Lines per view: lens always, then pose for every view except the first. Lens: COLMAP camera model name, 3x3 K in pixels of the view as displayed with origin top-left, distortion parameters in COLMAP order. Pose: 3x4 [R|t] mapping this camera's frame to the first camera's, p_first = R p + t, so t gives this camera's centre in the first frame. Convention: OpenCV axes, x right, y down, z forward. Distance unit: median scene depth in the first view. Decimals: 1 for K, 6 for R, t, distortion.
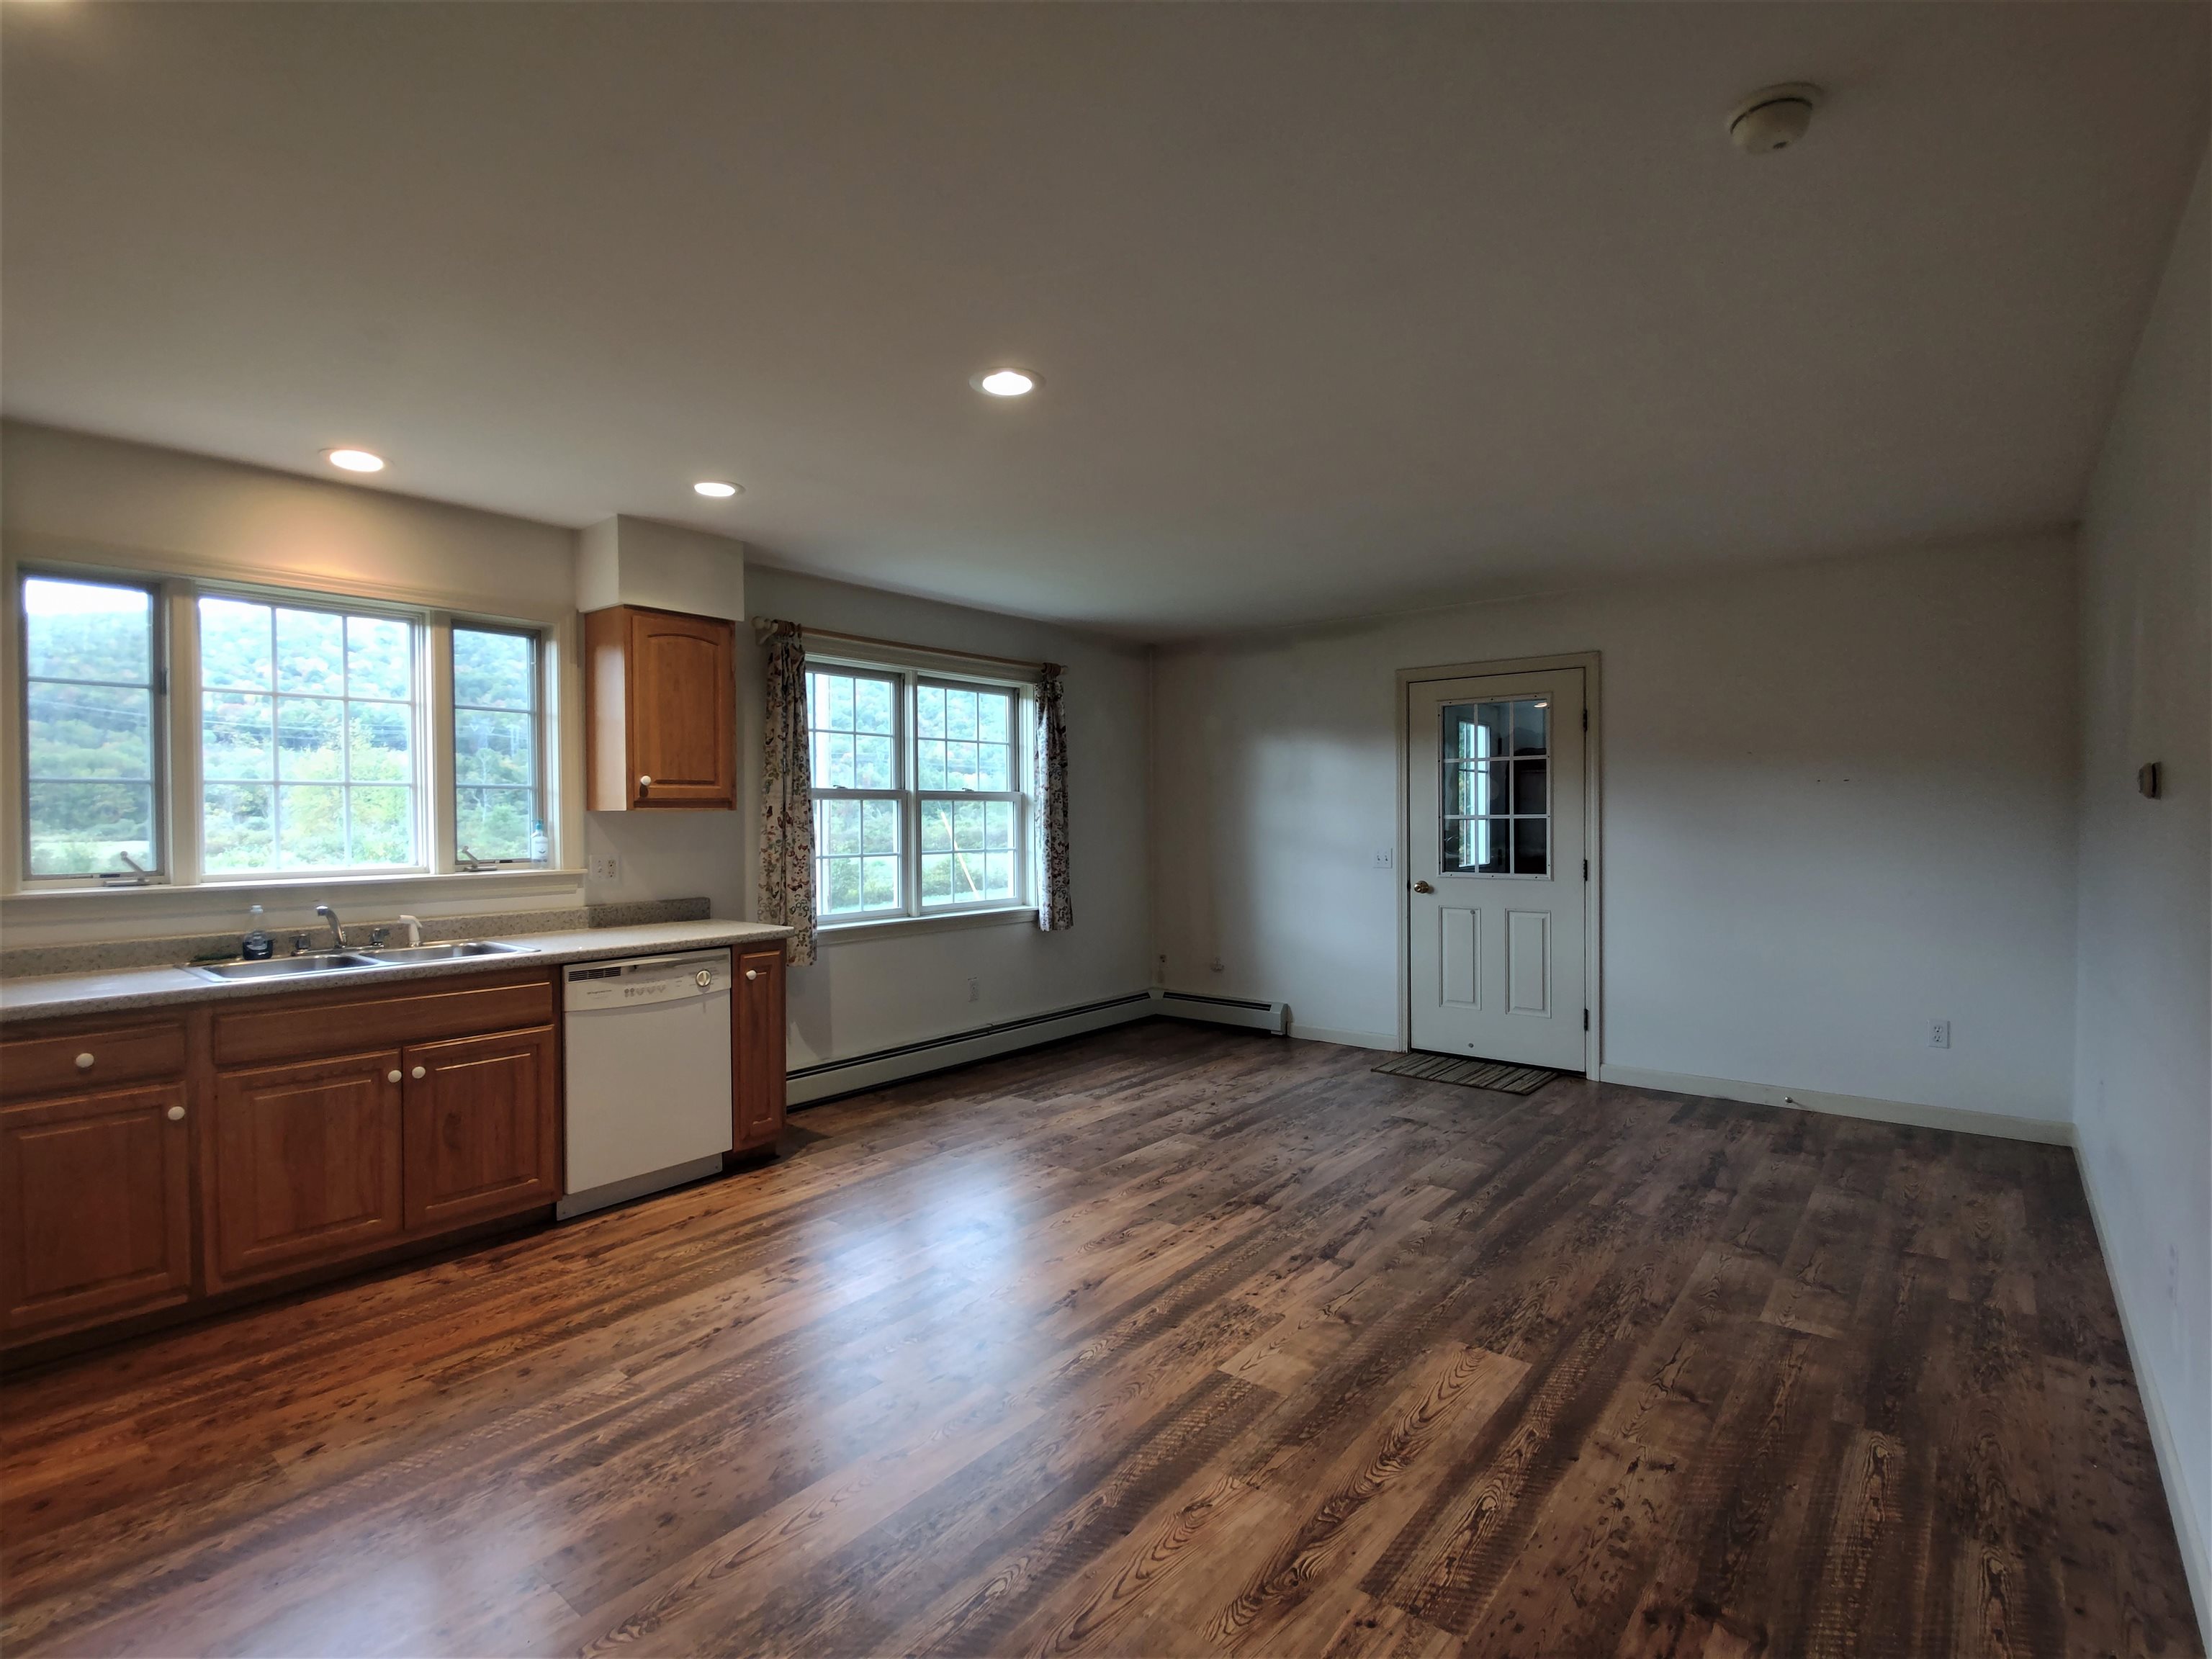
lens RADIAL K [[1069.3, 0, 1113.4], [0, 1069.3, 824.6], [0, 0, 1]] dist [0.007223, -0.017663]
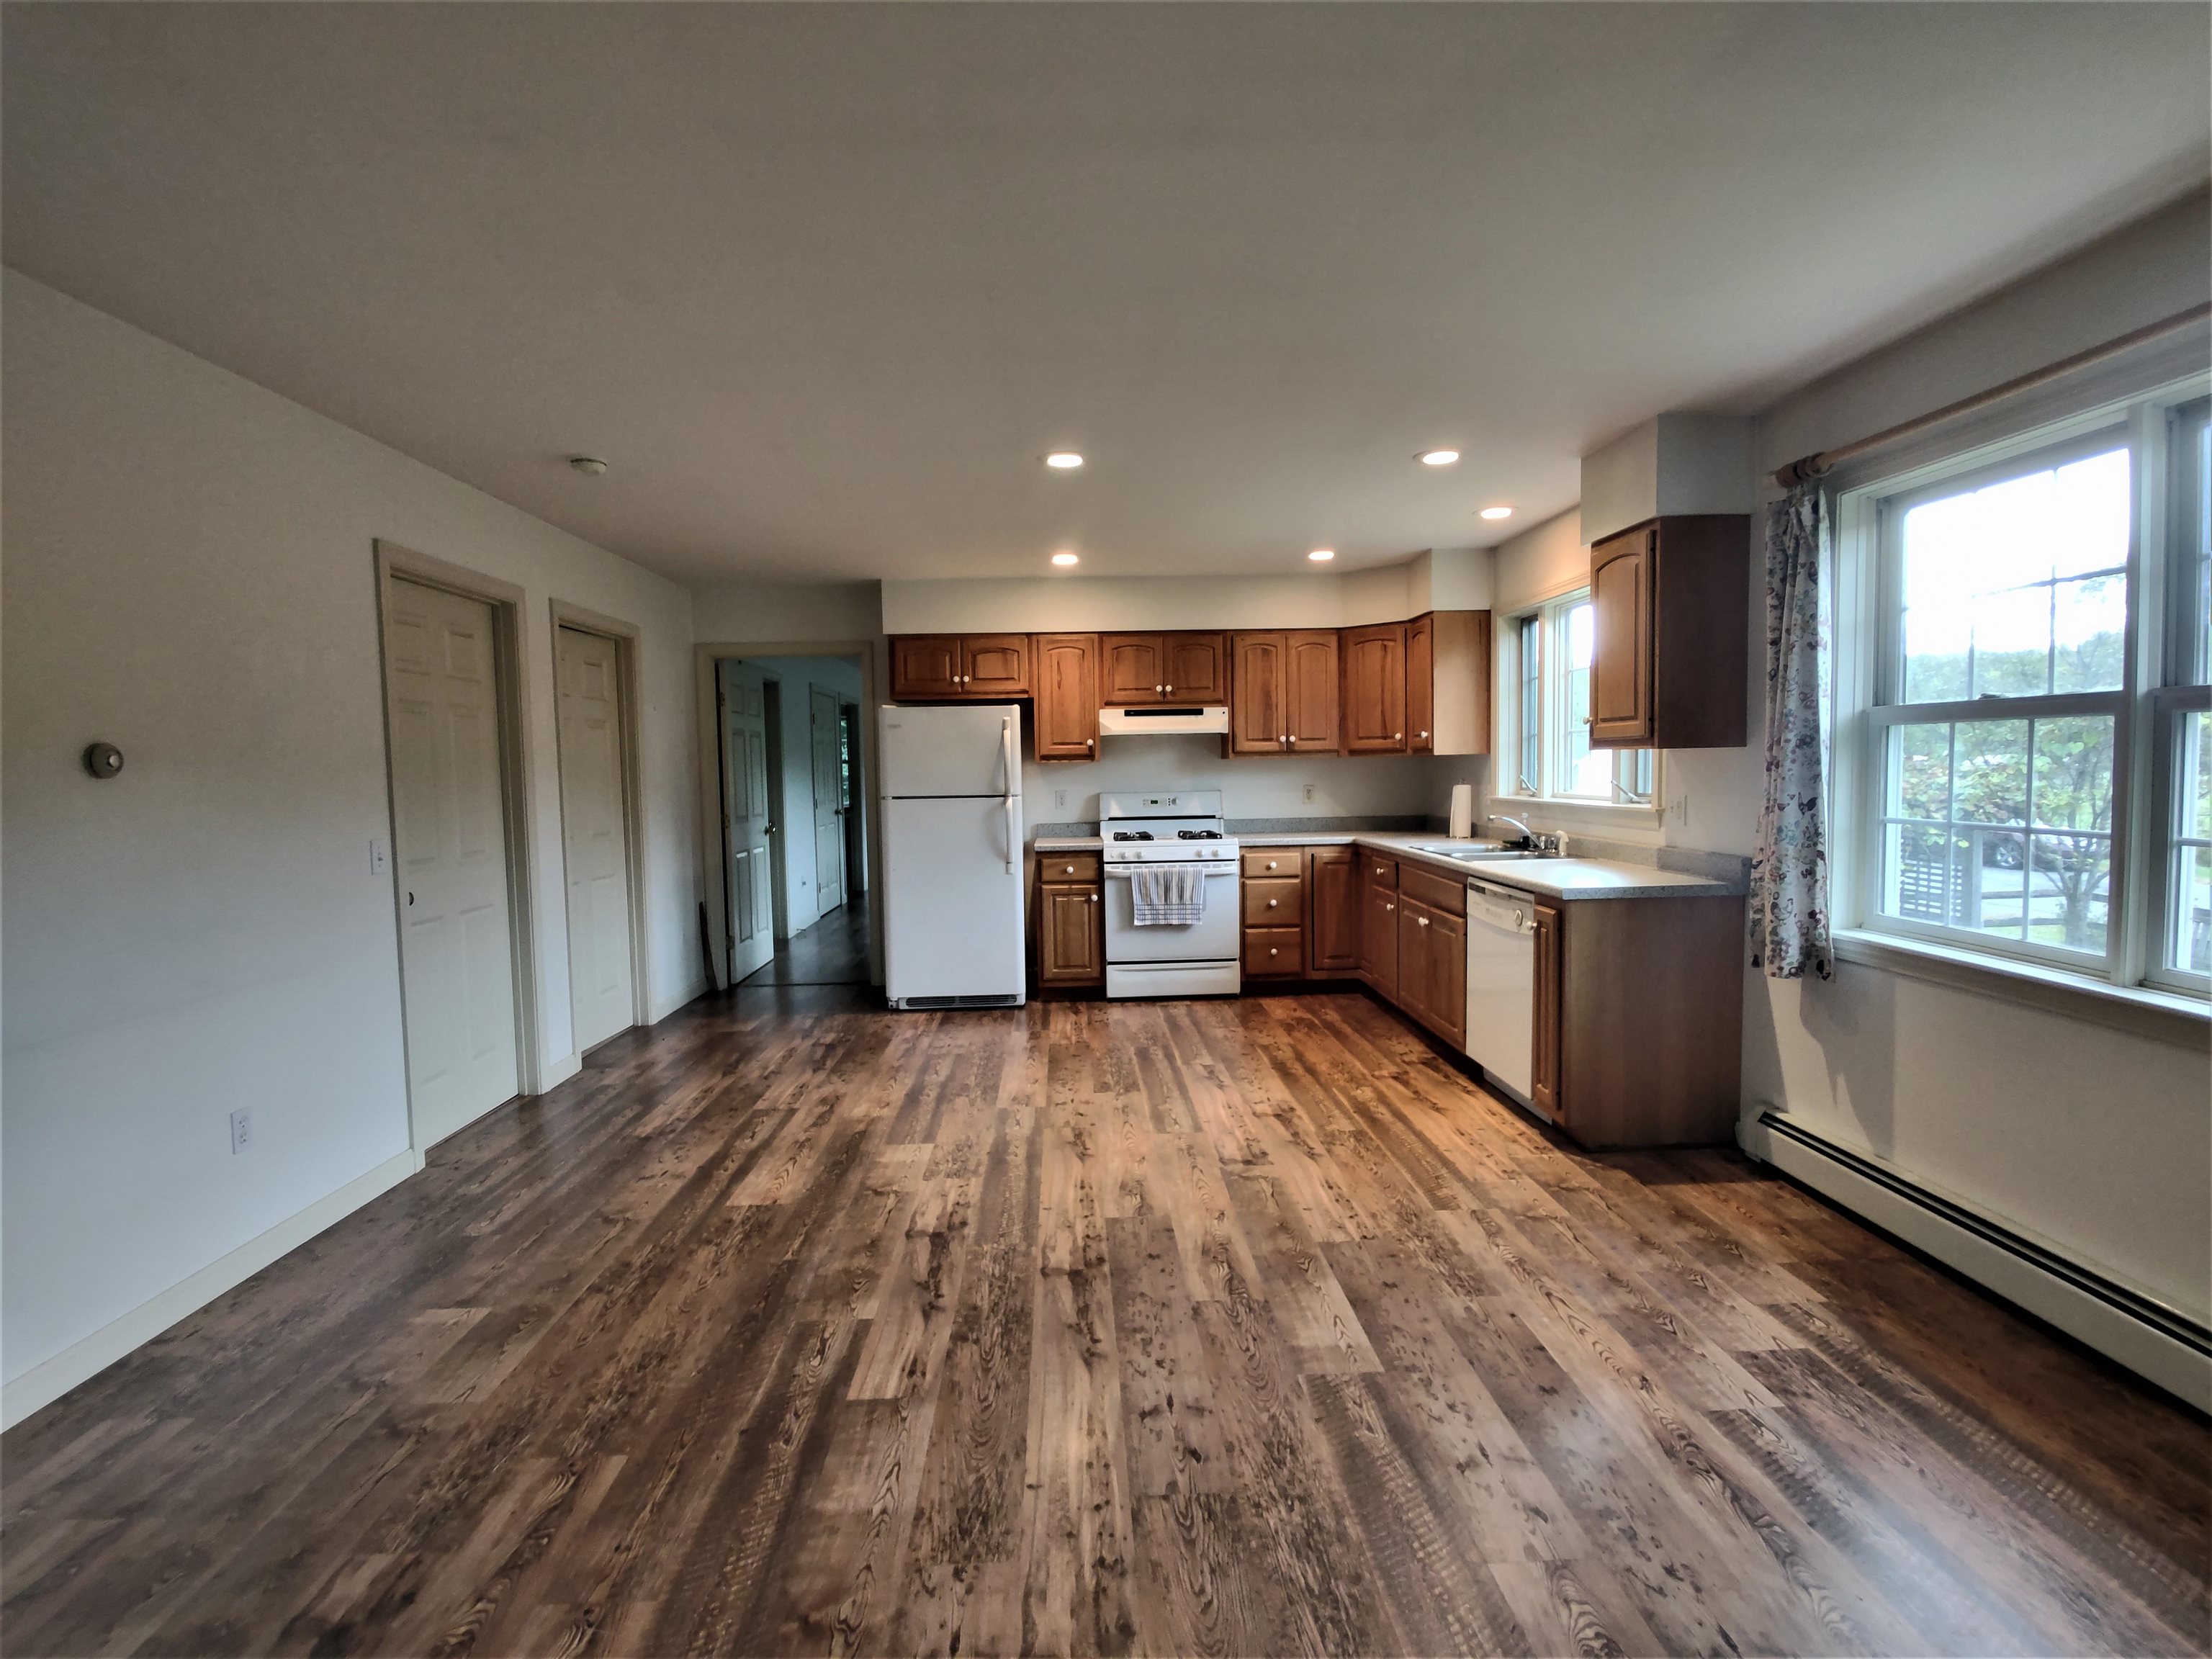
lens RADIAL K [[1069.3, 0, 1099.2], [0, 1069.3, 820.4], [0, 0, 1]] dist [0.007223, -0.017663]
pose [[-0.759913, 0.053939, -0.647782, 0.601202], [0.016801, 0.997848, 0.063379, -0.020798], [0.649807, 0.037279, -0.759184, 1.577994]]
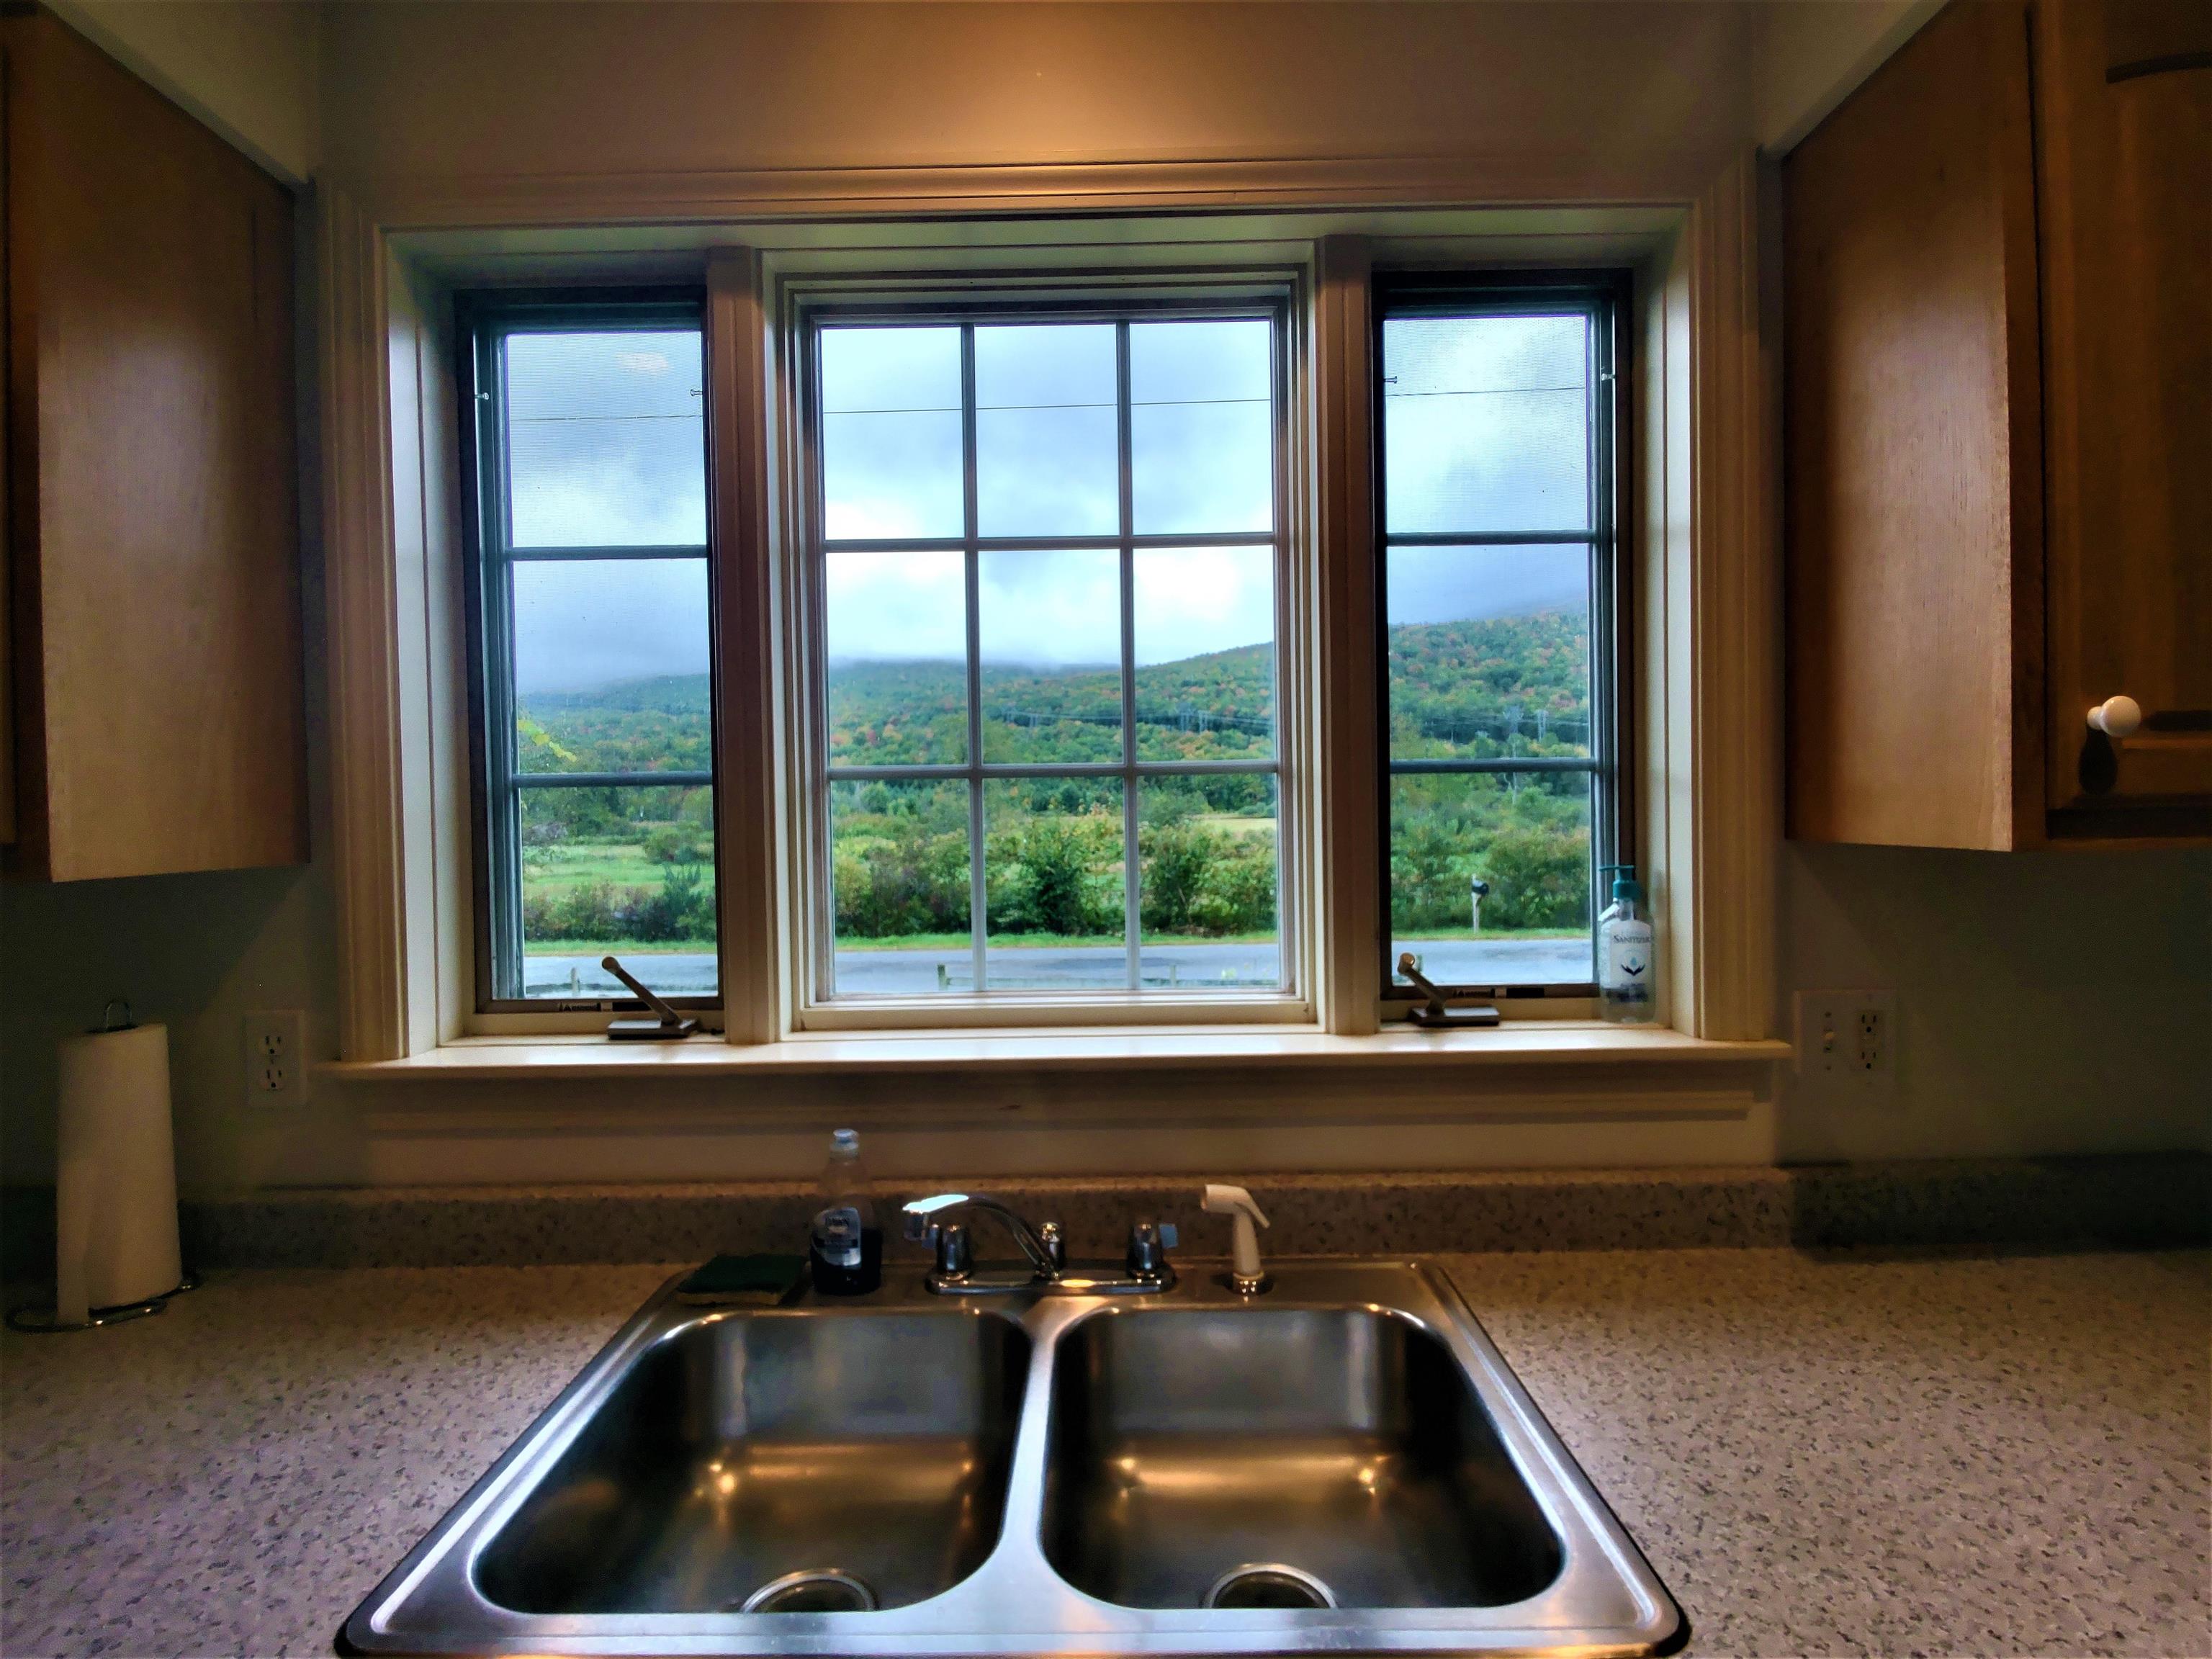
lens RADIAL K [[1069.3, 0, 1107.3], [0, 1069.3, 823.2], [0, 0, 1]] dist [0.007223, -0.017663]
pose [[0.624933, 0.009470, -0.780621, -0.425946], [0.004267, 0.999870, 0.015546, -0.025503], [0.780667, -0.013046, 0.624811, 0.754677]]
